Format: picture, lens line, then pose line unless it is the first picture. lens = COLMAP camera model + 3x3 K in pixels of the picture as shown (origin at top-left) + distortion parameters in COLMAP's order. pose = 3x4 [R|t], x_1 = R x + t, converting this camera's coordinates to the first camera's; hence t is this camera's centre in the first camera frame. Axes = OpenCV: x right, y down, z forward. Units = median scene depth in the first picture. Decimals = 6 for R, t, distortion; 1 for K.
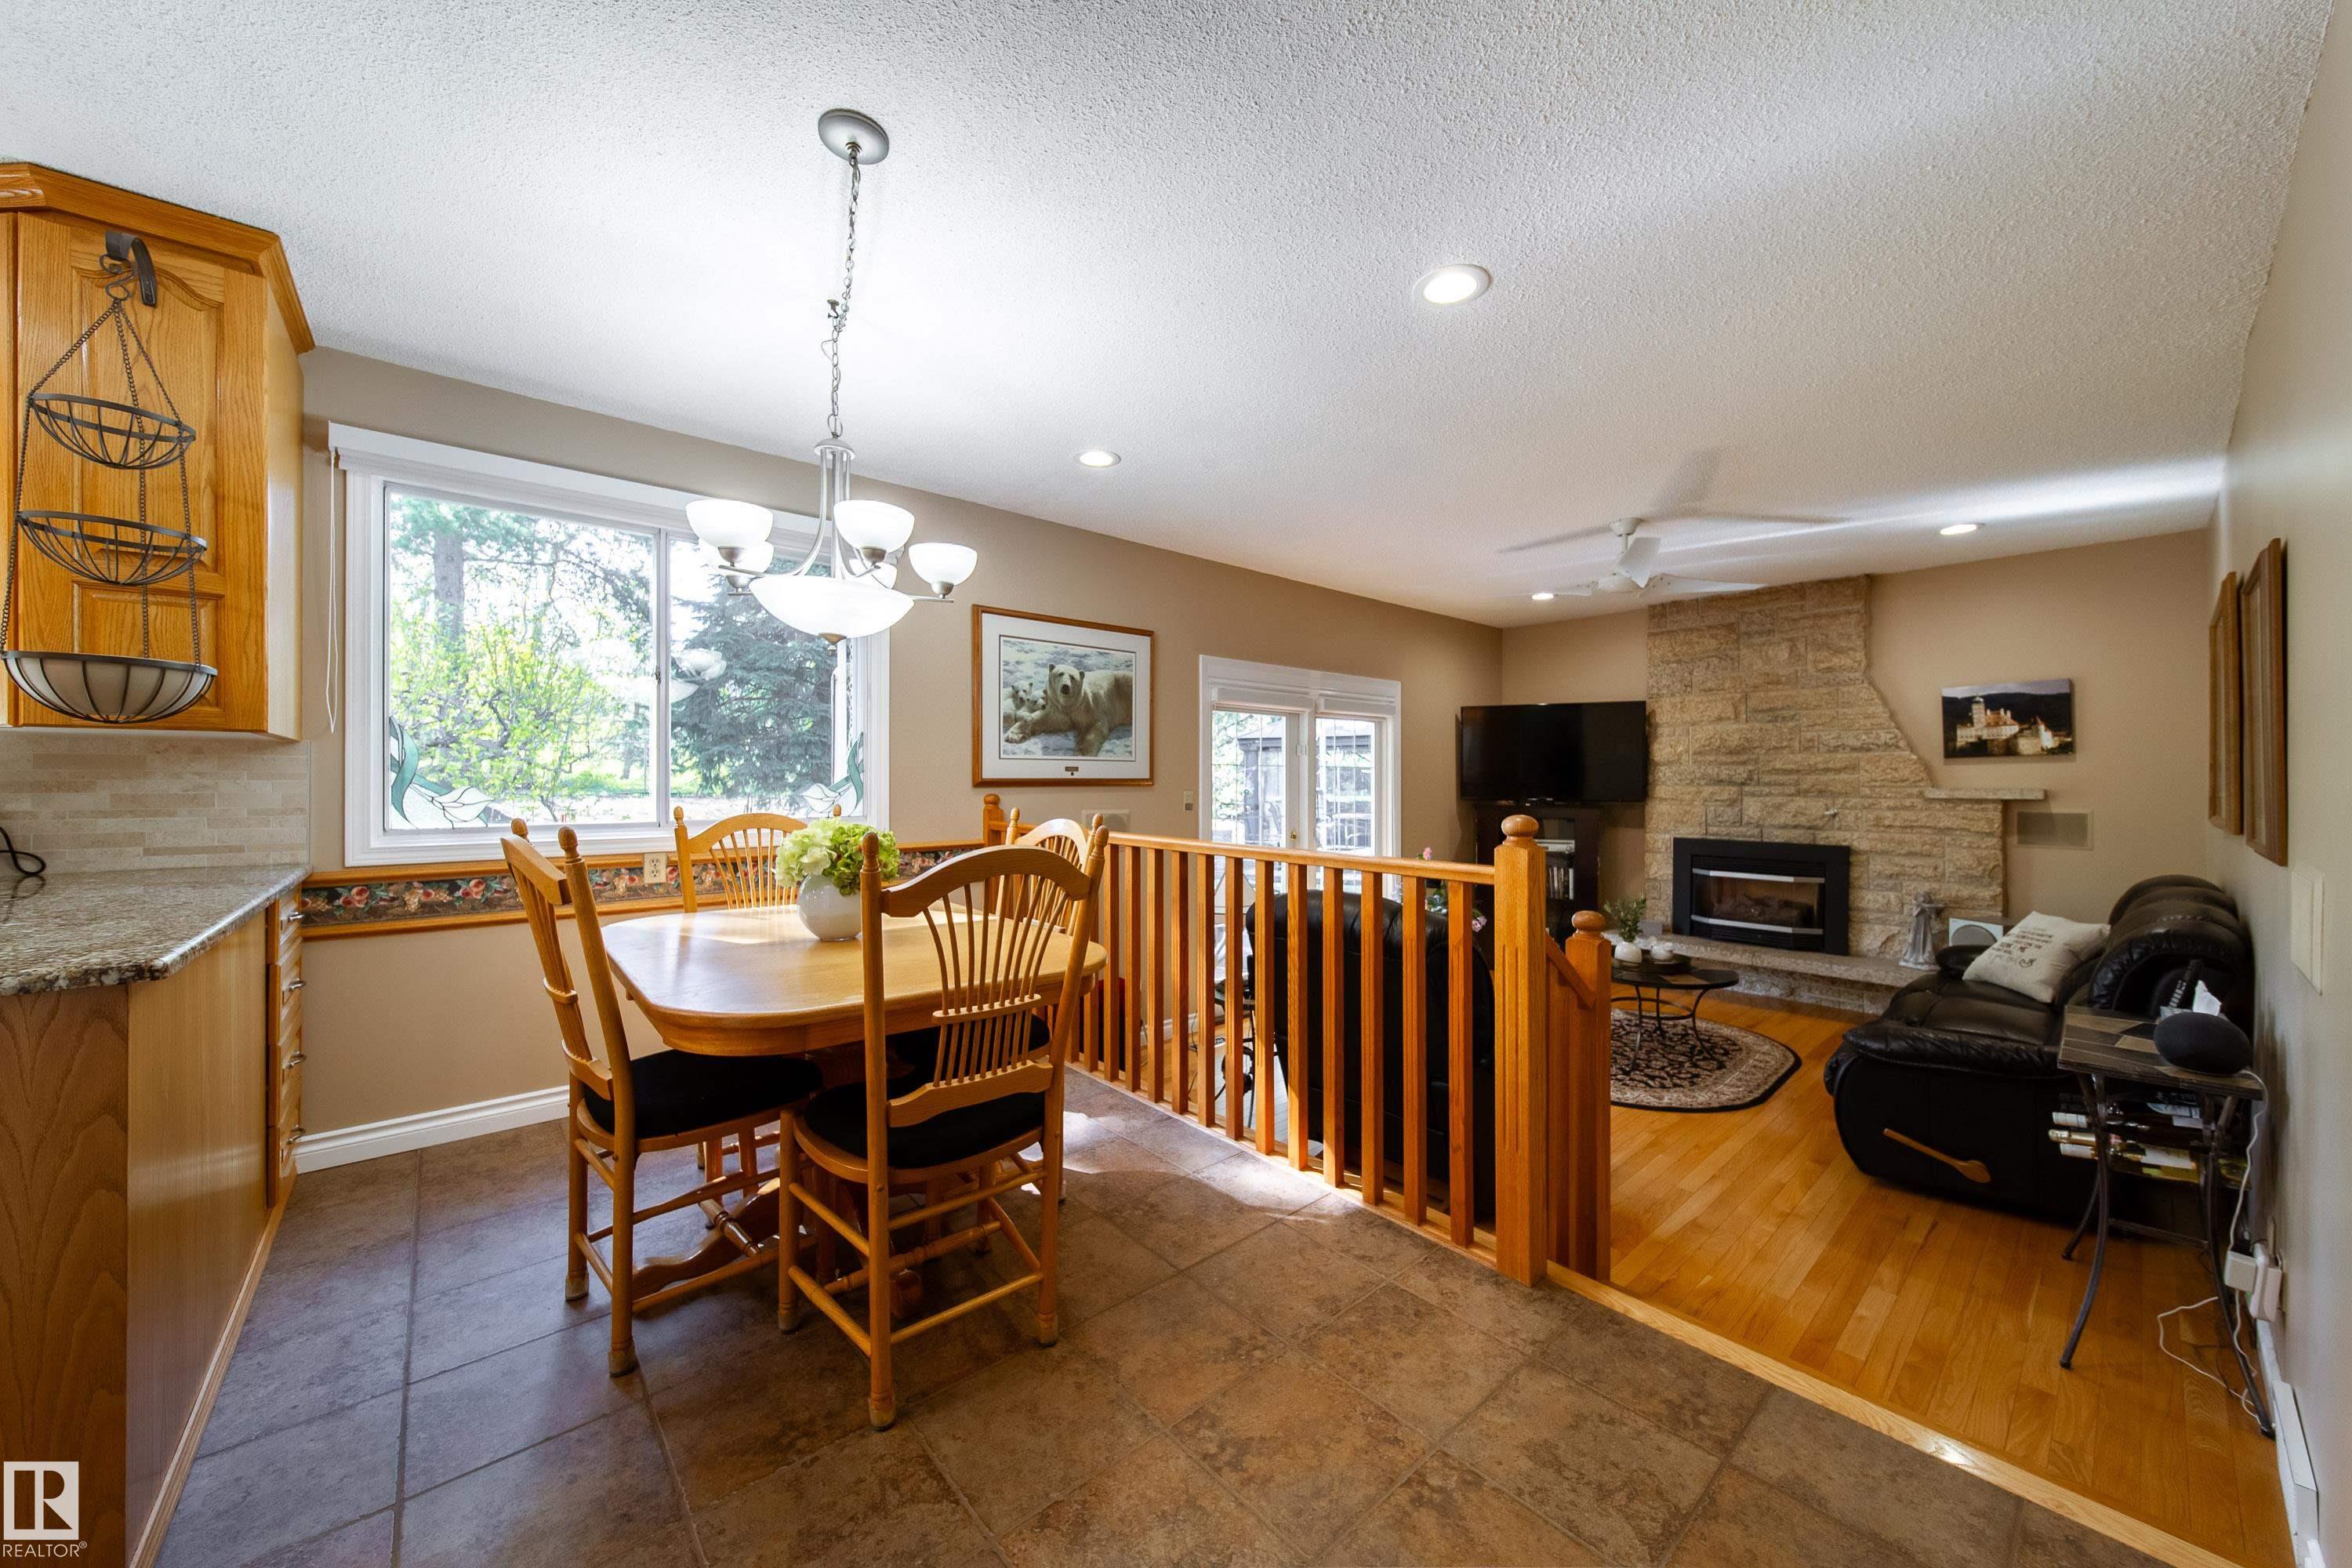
lens RADIAL K [[836.1, 0, 1185.3], [0, 836.1, 782.4], [0, 0, 1]] dist [0.001359, -0.000056]
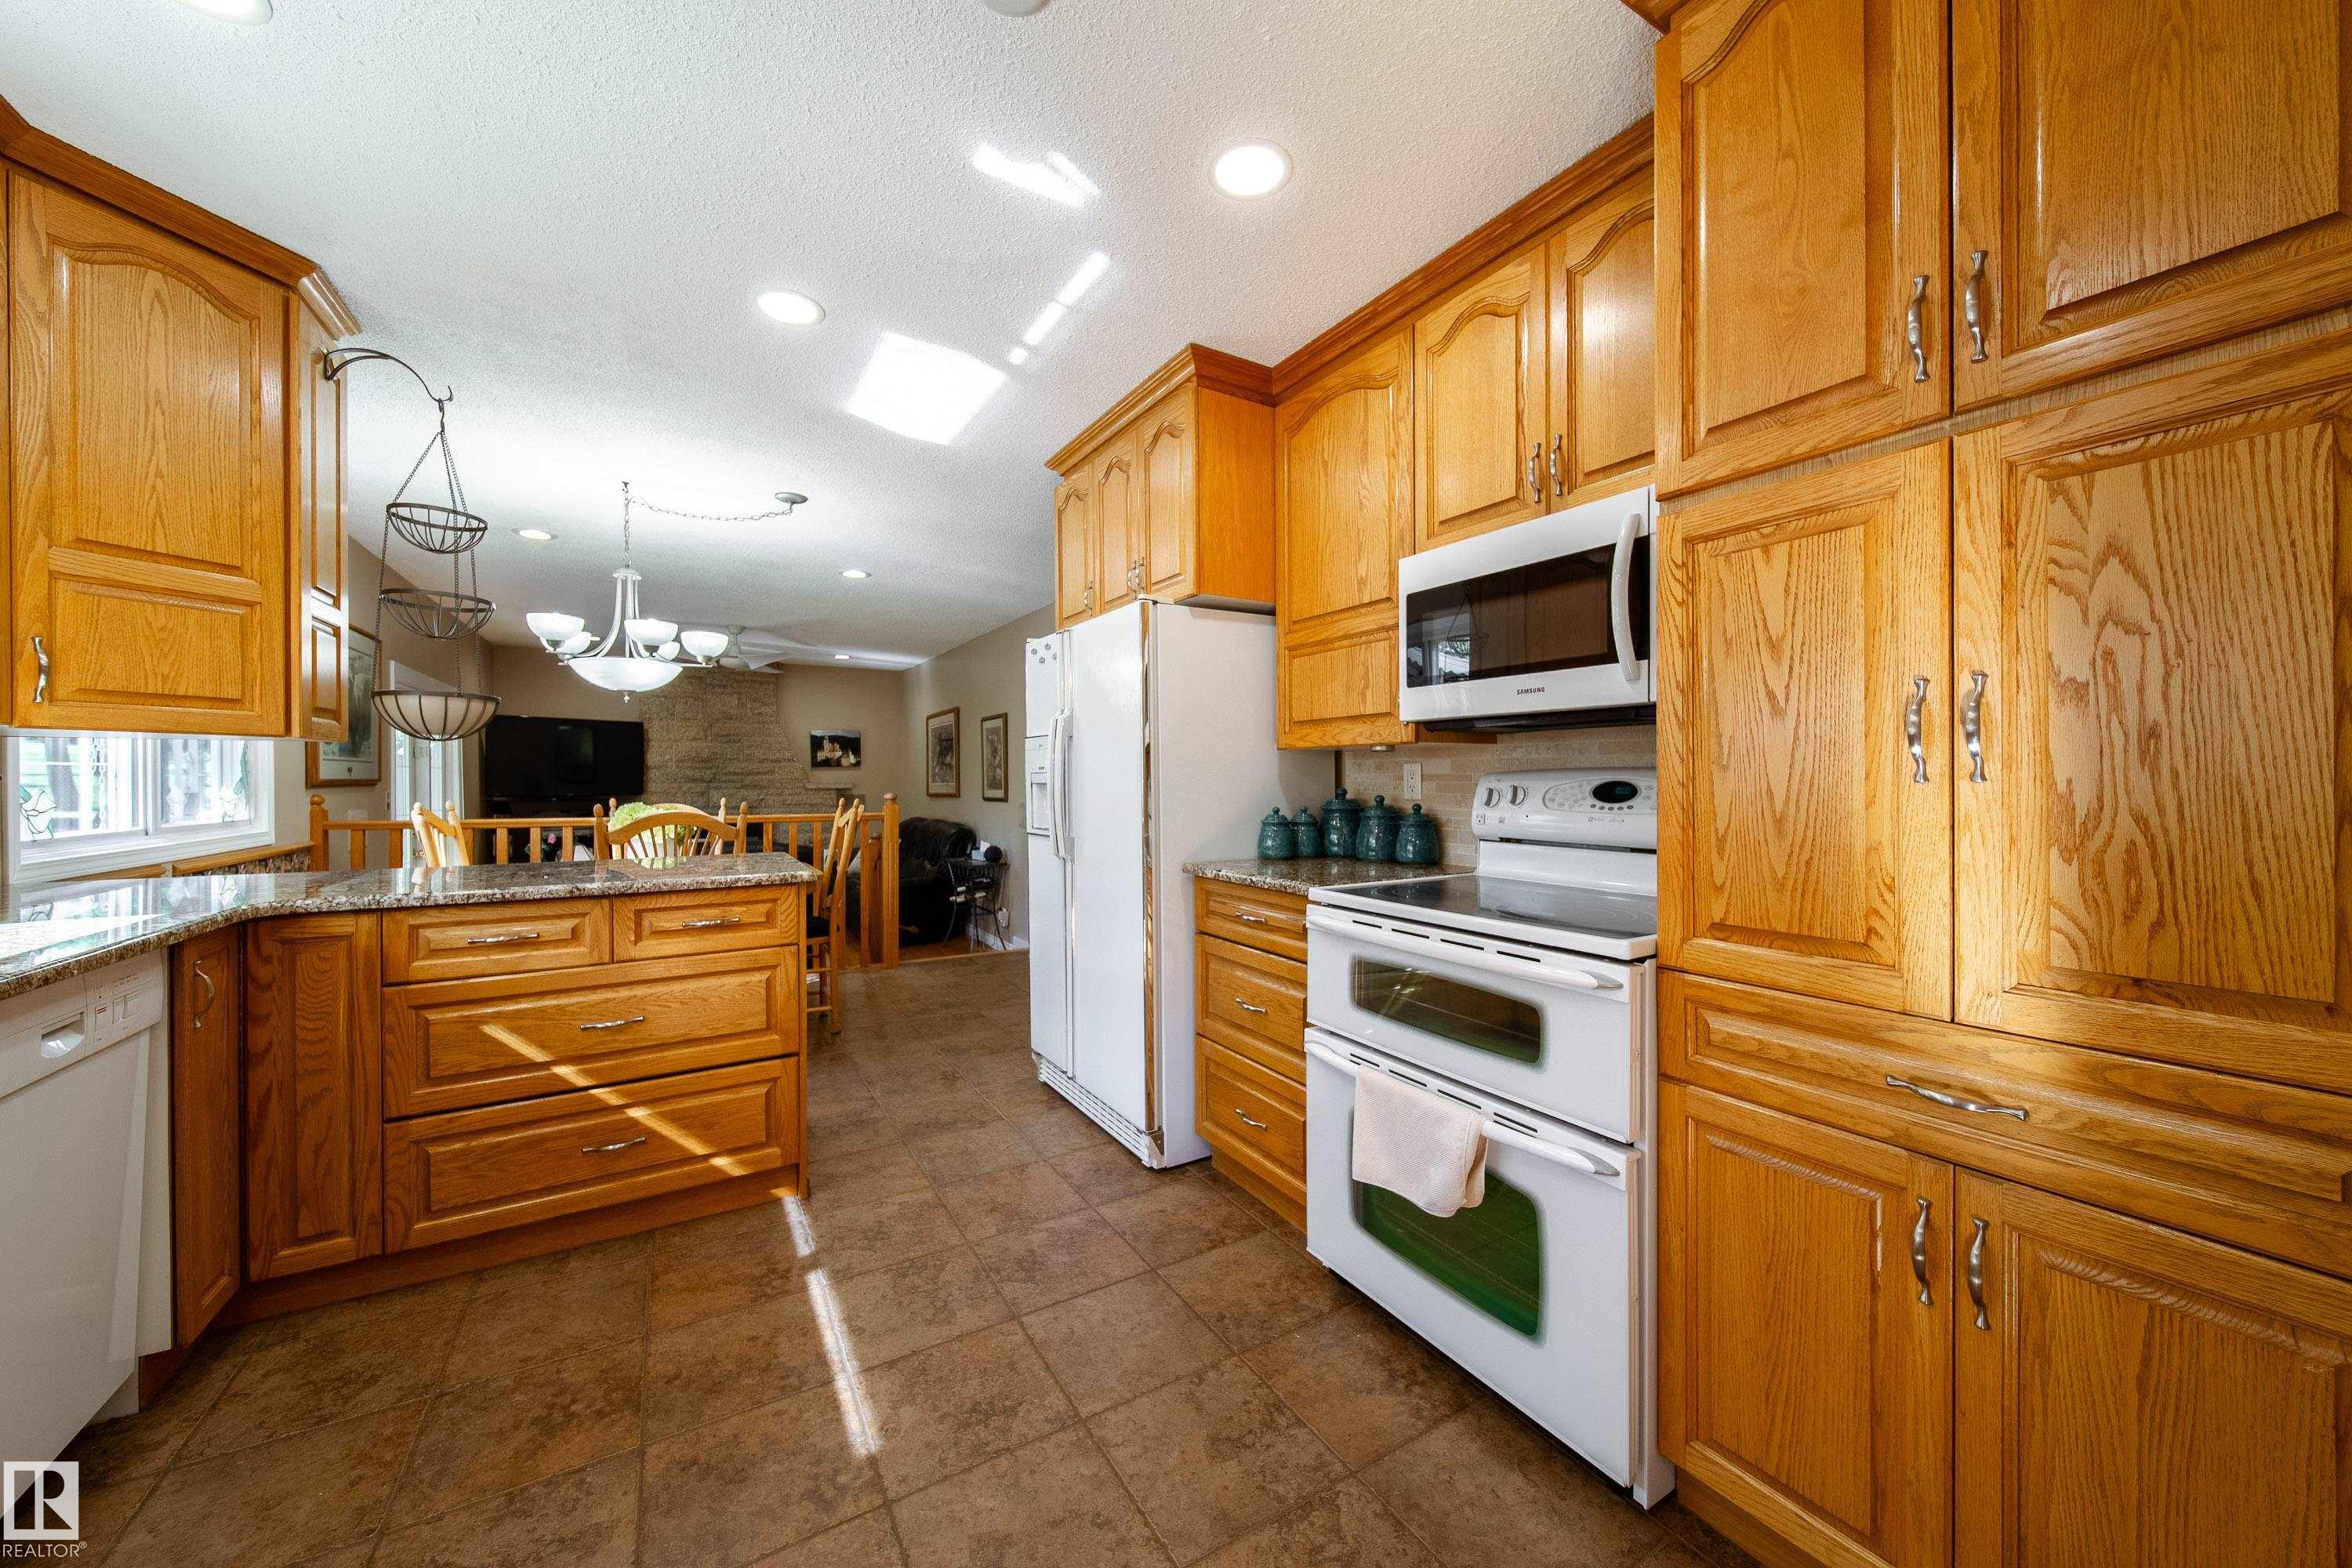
lens RADIAL K [[839.2, 0, 1183.7], [0, 839.2, 781.4], [0, 0, 1]] dist [0.005807, -0.004205]
pose [[0.165049, -0.005206, 0.986272, -0.839009], [0.004256, 0.999981, 0.004567, -0.002102], [-0.986276, 0.003444, 0.165067, -0.144372]]
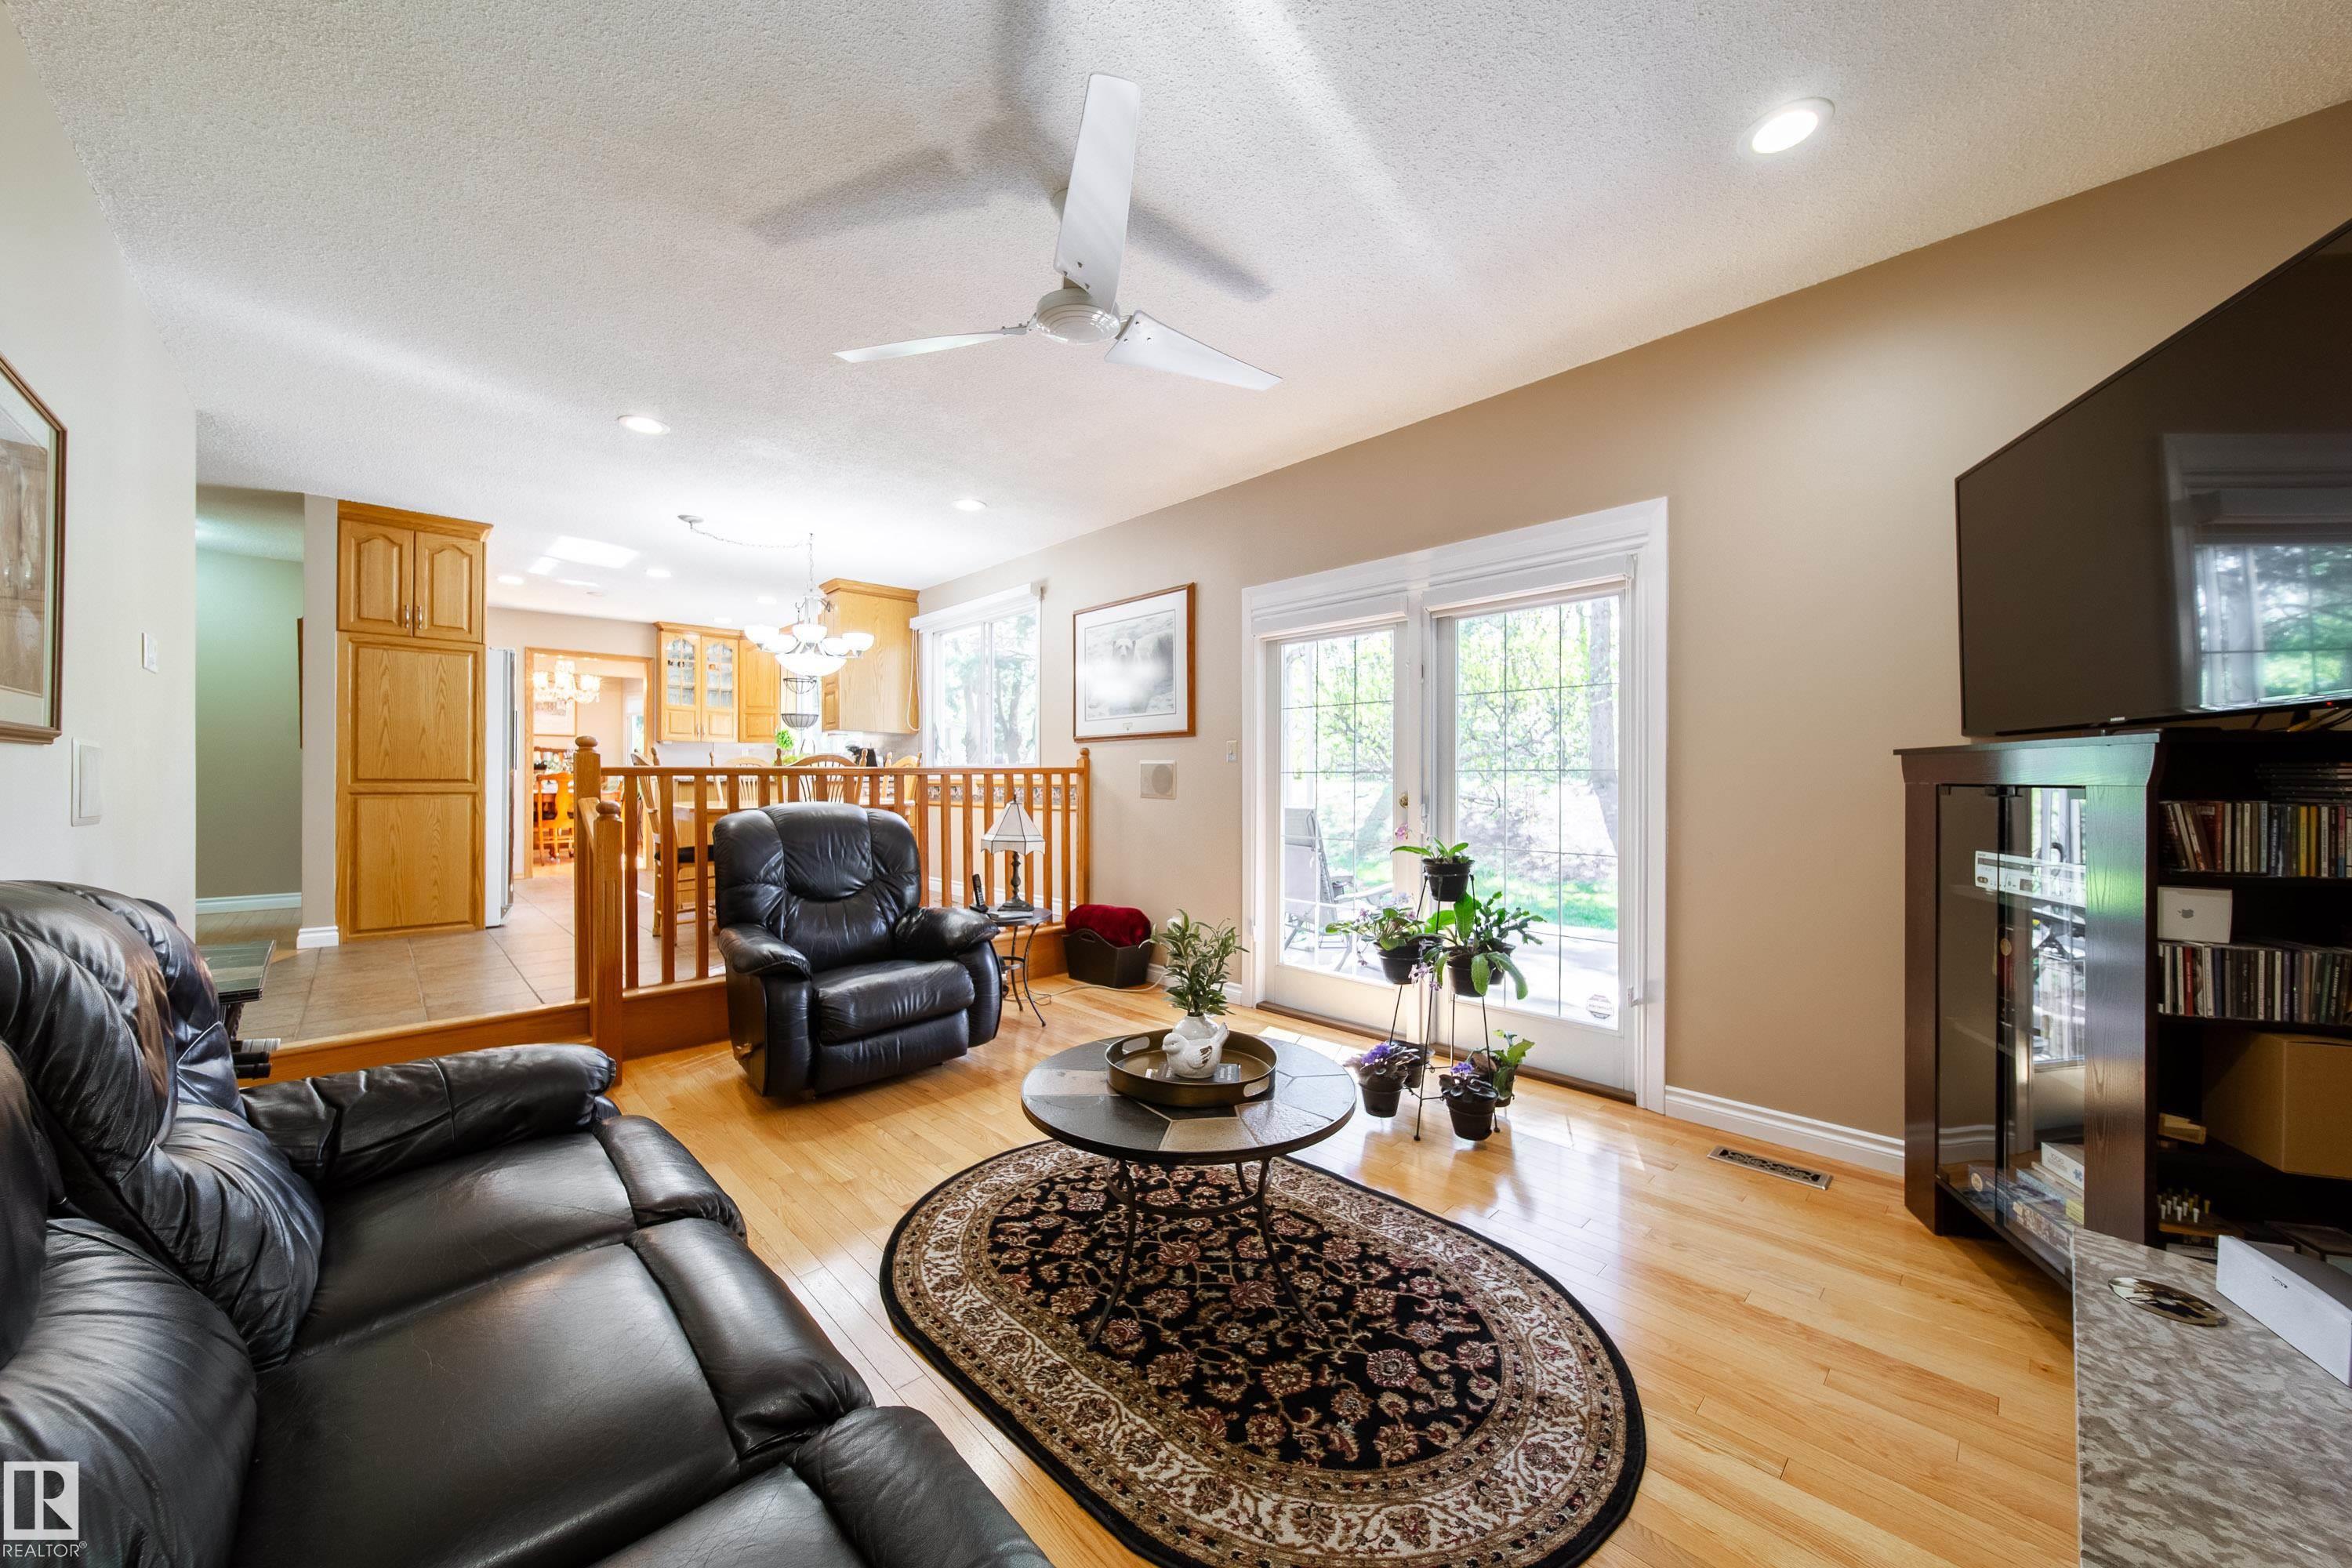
lens RADIAL K [[848.9, 0, 1182.2], [0, 848.9, 787.0], [0, 0, 1]] dist [0.000818, -0.000079]
pose [[0.045083, 0.008052, -0.998951, 0.912044], [-0.004577, 0.999959, 0.007854, 0.052557], [0.998973, 0.004218, 0.045118, 0.880616]]
